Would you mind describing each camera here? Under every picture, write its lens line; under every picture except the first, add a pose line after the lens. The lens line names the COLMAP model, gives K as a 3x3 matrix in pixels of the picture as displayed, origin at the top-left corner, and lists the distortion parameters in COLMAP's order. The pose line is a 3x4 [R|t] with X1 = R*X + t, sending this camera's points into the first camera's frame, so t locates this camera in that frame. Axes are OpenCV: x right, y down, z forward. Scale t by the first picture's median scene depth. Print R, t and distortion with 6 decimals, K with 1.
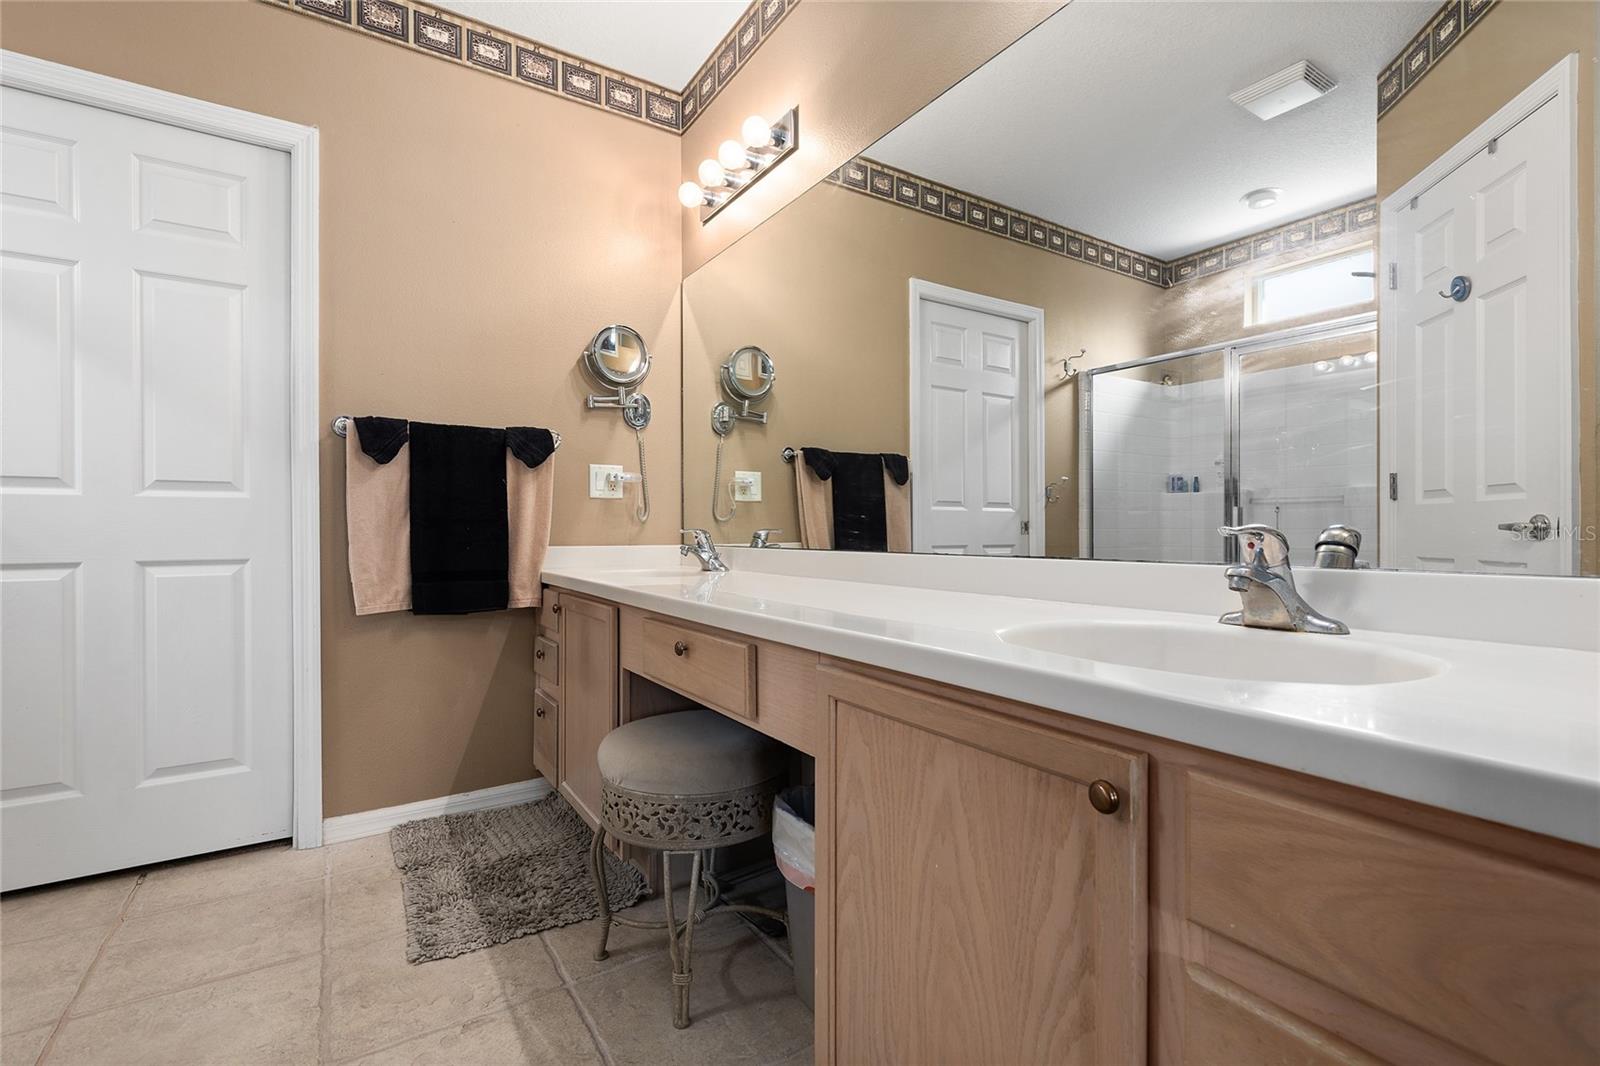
lens RADIAL K [[736.3, 0, 797.6], [0, 736.3, 532.3], [0, 0, 1]] dist [0.007826, 0.000360]
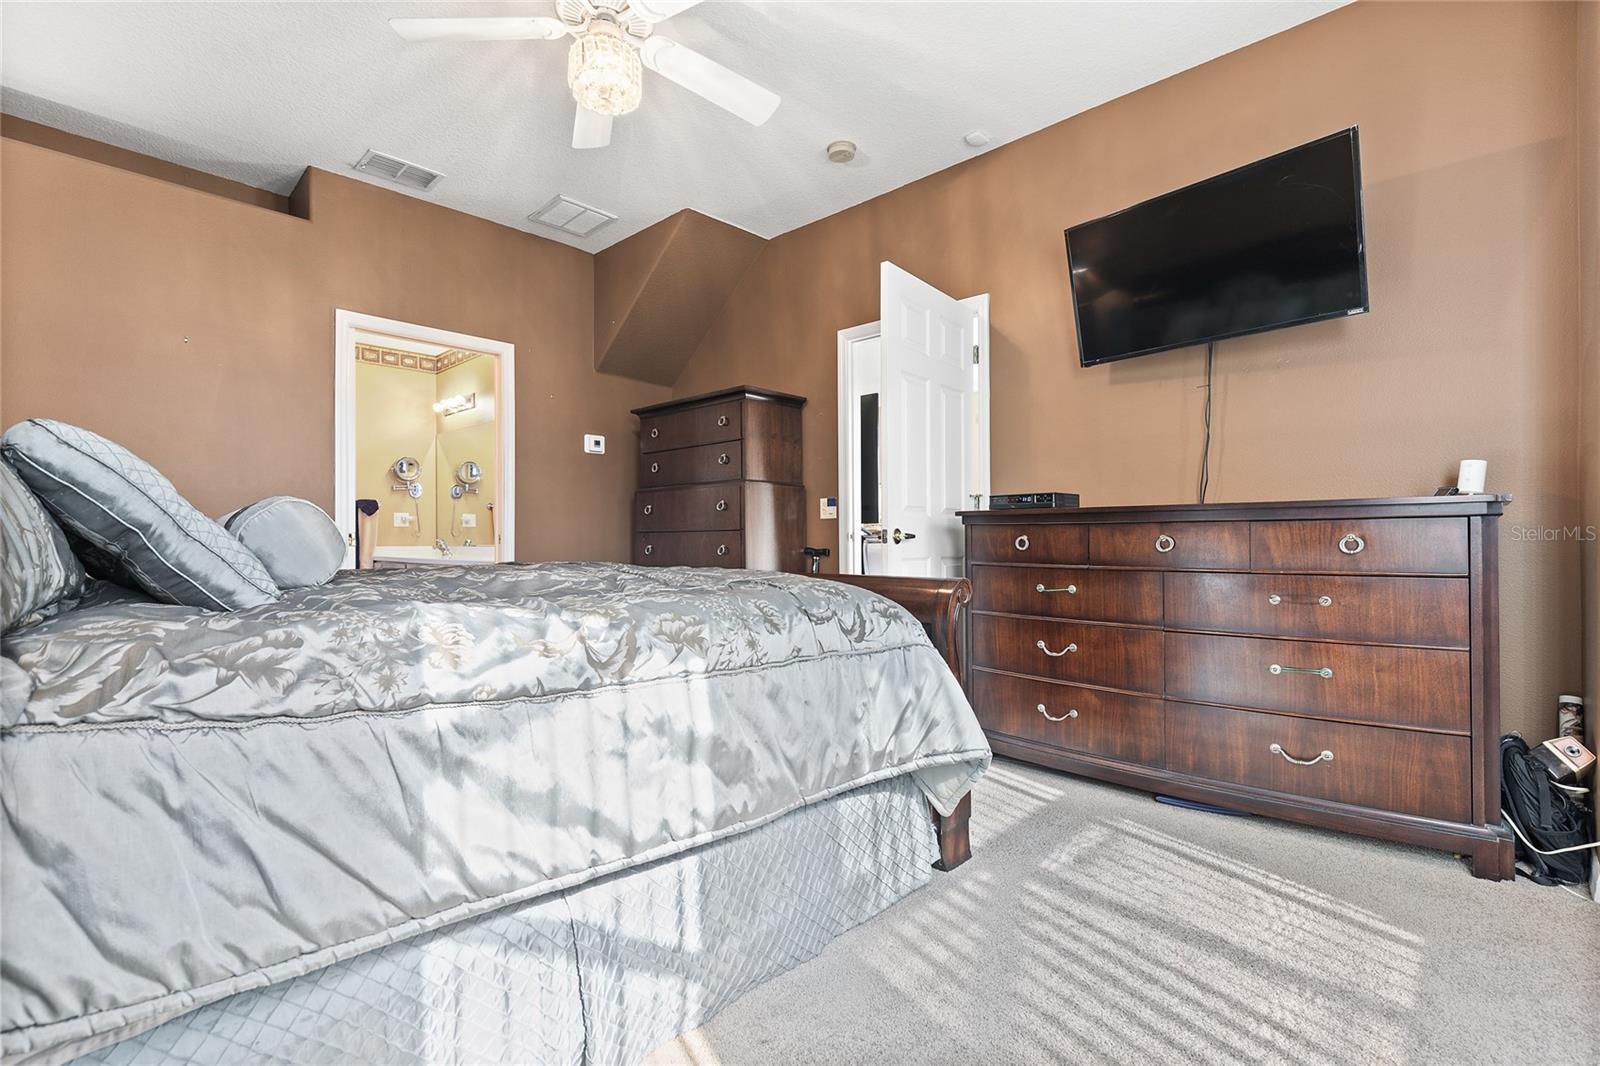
lens RADIAL K [[736.3, 0, 803.0], [0, 736.3, 534.3], [0, 0, 1]] dist [0.007826, 0.000360]
pose [[0.966090, 0.000469, 0.258204, 0.387713], [0.000768, 0.999989, -0.004688, -0.010334], [-0.258203, 0.004728, 0.966079, -1.670734]]
